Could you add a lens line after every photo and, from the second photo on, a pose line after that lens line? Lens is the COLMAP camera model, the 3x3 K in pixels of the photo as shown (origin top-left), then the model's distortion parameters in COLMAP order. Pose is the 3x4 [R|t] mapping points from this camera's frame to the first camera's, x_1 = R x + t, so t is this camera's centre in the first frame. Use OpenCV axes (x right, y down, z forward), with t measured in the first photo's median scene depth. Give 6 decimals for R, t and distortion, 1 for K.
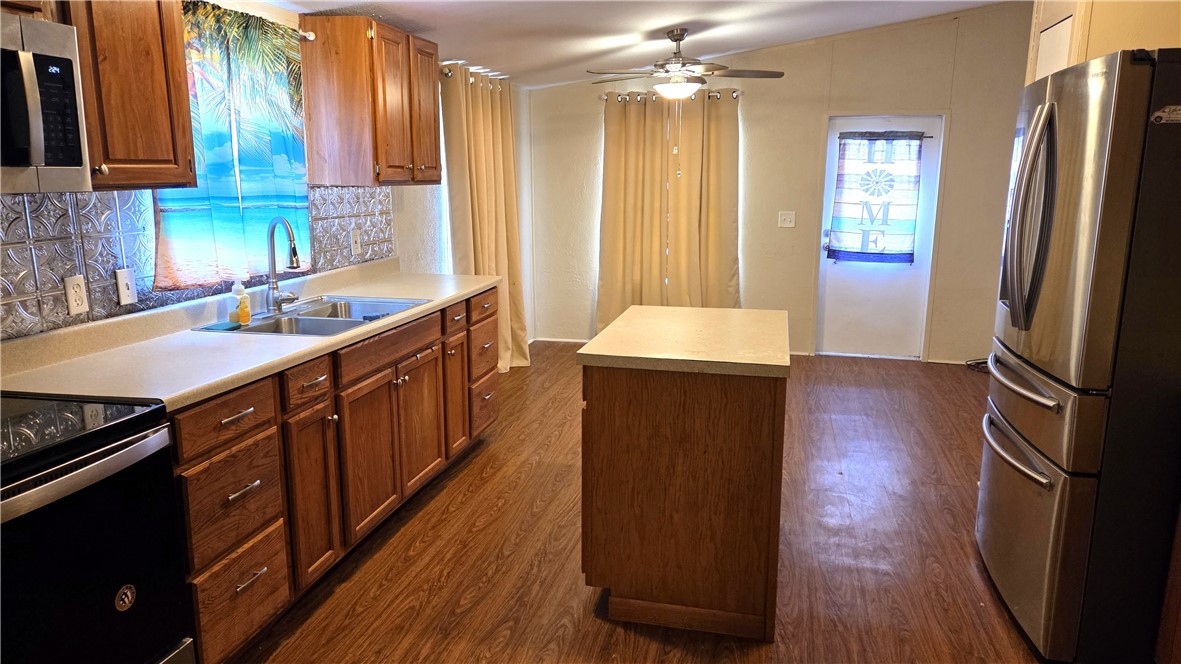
lens RADIAL K [[791.0, 0, 590.5], [0, 791.0, 332.0], [0, 0, 1]] dist [0.085240, -0.084414]
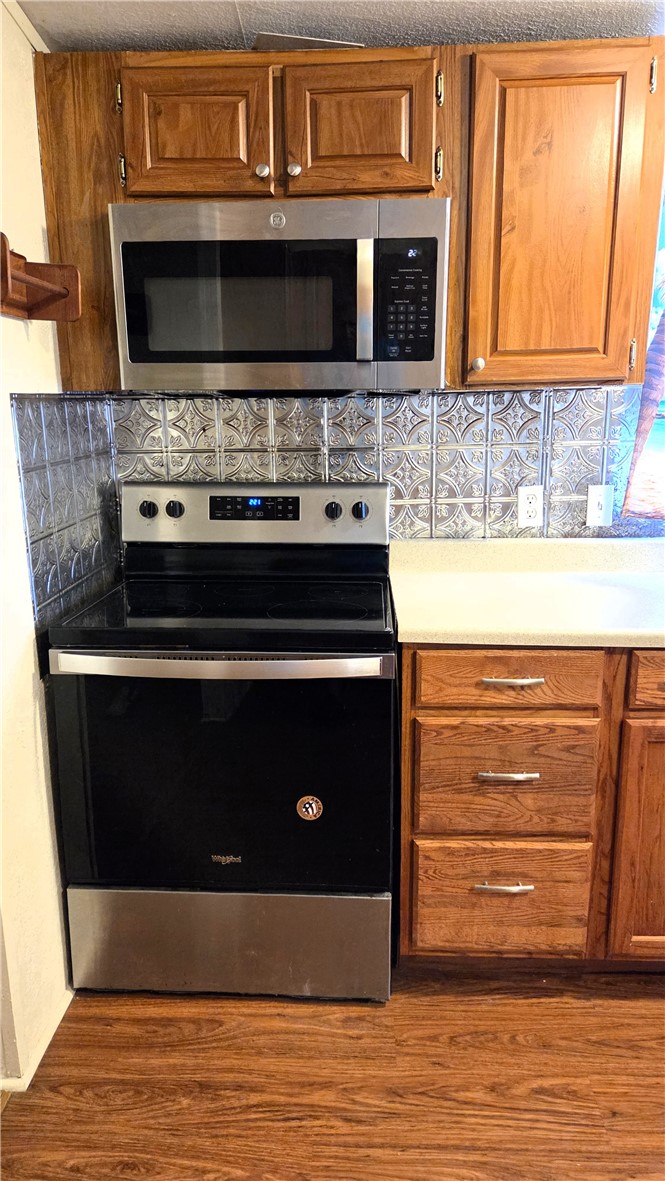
lens RADIAL K [[791.0, 0, 318.8], [0, 791.0, 589.4], [0, 0, 1]] dist [0.085240, -0.084414]
pose [[0.179945, 0.220630, -0.958615, 0.216071], [-0.181255, 0.965272, 0.188138, -0.081137], [0.966833, 0.139899, 0.213686, 0.576429]]
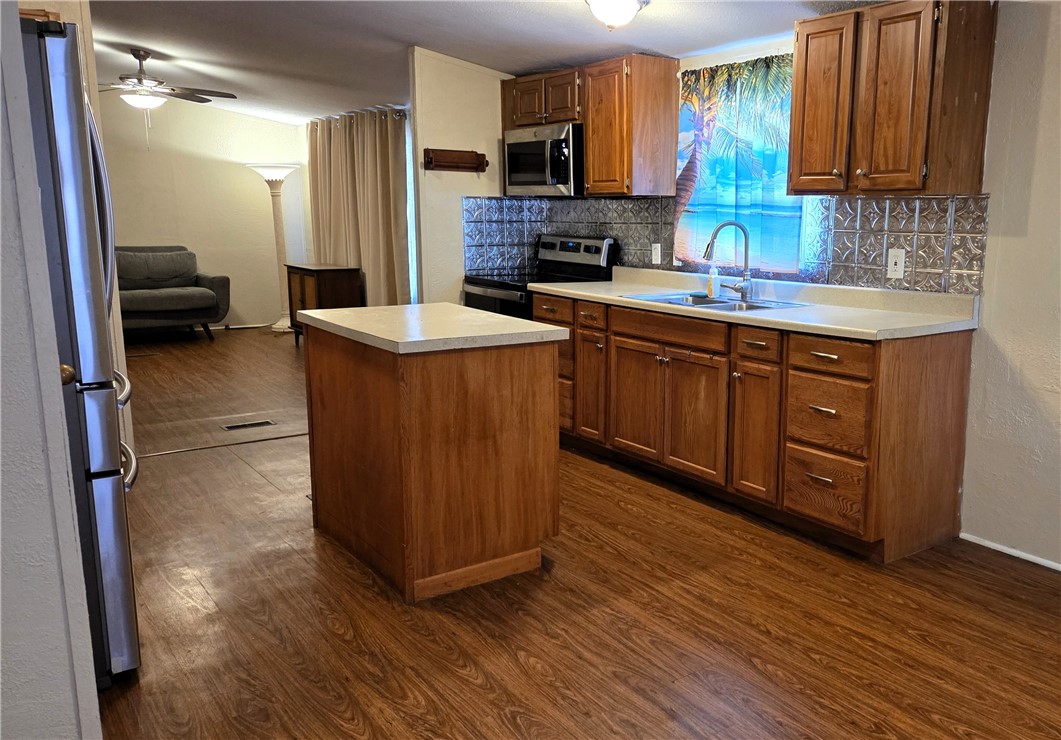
lens RADIAL K [[861.5, 0, 654.7], [0, 861.5, 384.3], [0, 0, 1]] dist [0.044243, -0.003229]
pose [[-0.610852, 0.145146, -0.778327, 0.981917], [-0.168933, 0.936521, 0.307230, -0.377742], [0.773513, 0.319157, -0.547555, 2.185853]]
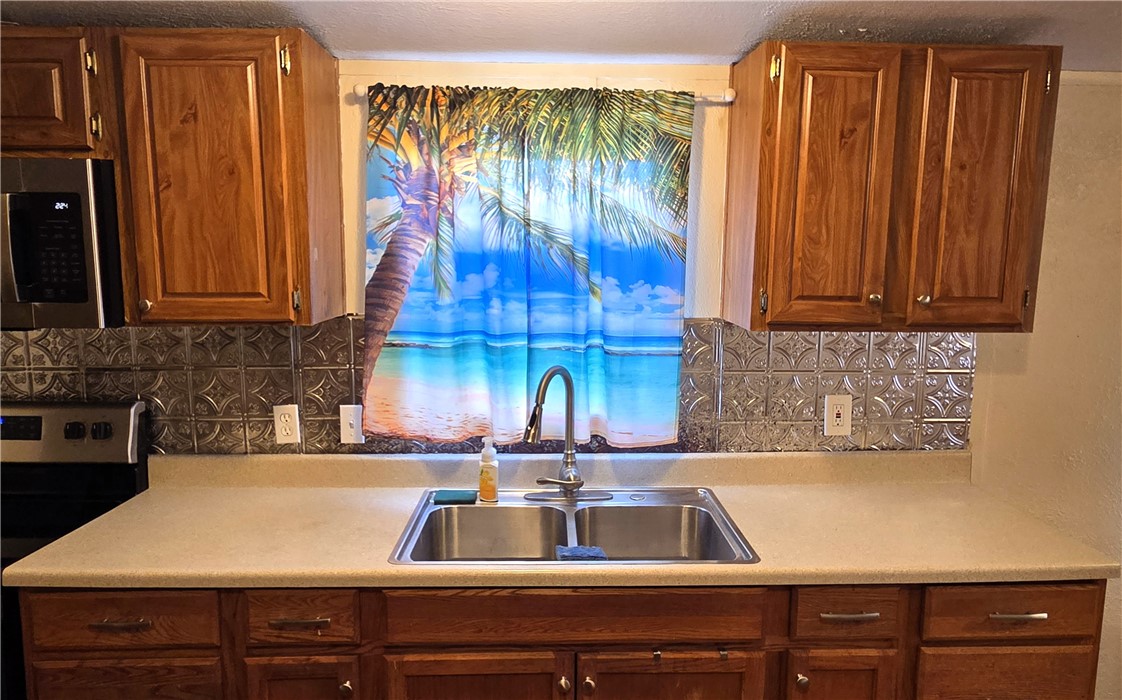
lens RADIAL K [[740.9, 0, 561.0], [0, 740.9, 350.0], [0, 0, 1]] dist [0.005971, -0.000974]
pose [[0.259619, 0.117494, -0.958537, 0.291695], [-0.195070, 0.978491, 0.067105, -0.254878], [0.945804, 0.169560, 0.276954, 1.038208]]
